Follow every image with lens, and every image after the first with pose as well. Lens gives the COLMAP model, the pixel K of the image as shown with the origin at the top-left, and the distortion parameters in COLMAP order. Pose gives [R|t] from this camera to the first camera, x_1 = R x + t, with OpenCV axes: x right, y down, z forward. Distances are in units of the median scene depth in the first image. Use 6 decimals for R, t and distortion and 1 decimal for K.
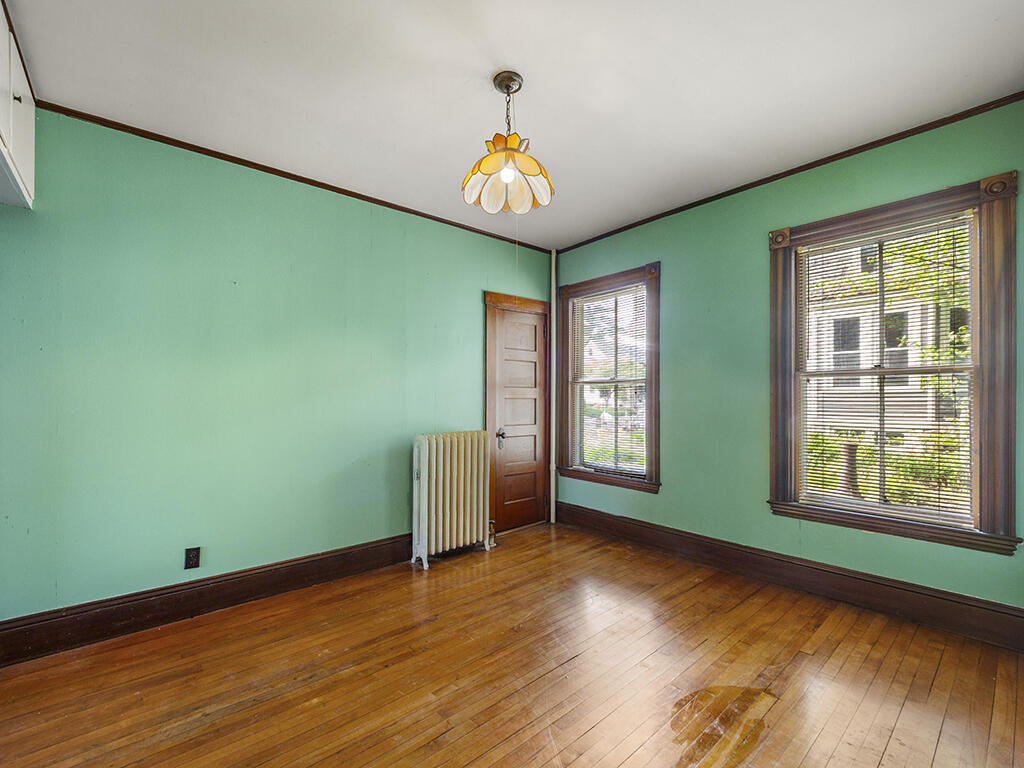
lens RADIAL K [[454.3, 0, 508.1], [0, 454.3, 390.9], [0, 0, 1]] dist [0.002525, 0.000196]
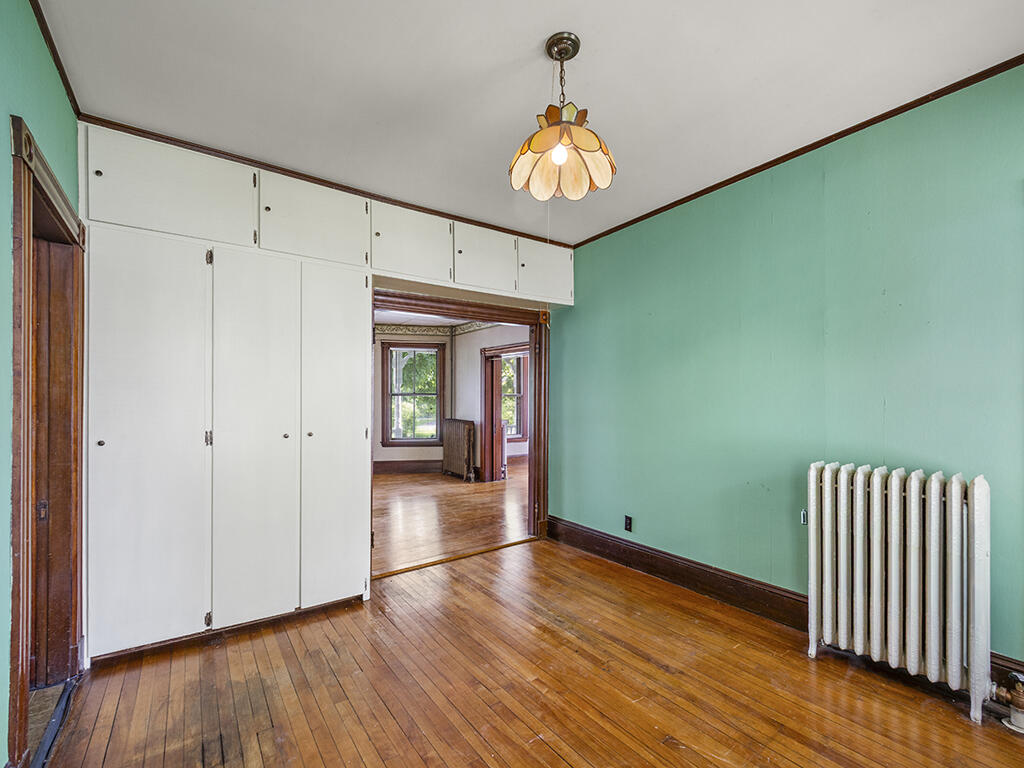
lens RADIAL K [[454.3, 0, 528.1], [0, 454.3, 398.5], [0, 0, 1]] dist [0.002525, 0.000196]
pose [[-0.060192, -0.008295, -0.998152, 0.694510], [0.009267, 0.999918, -0.008868, -0.002044], [0.998144, -0.009784, -0.060110, 0.778717]]
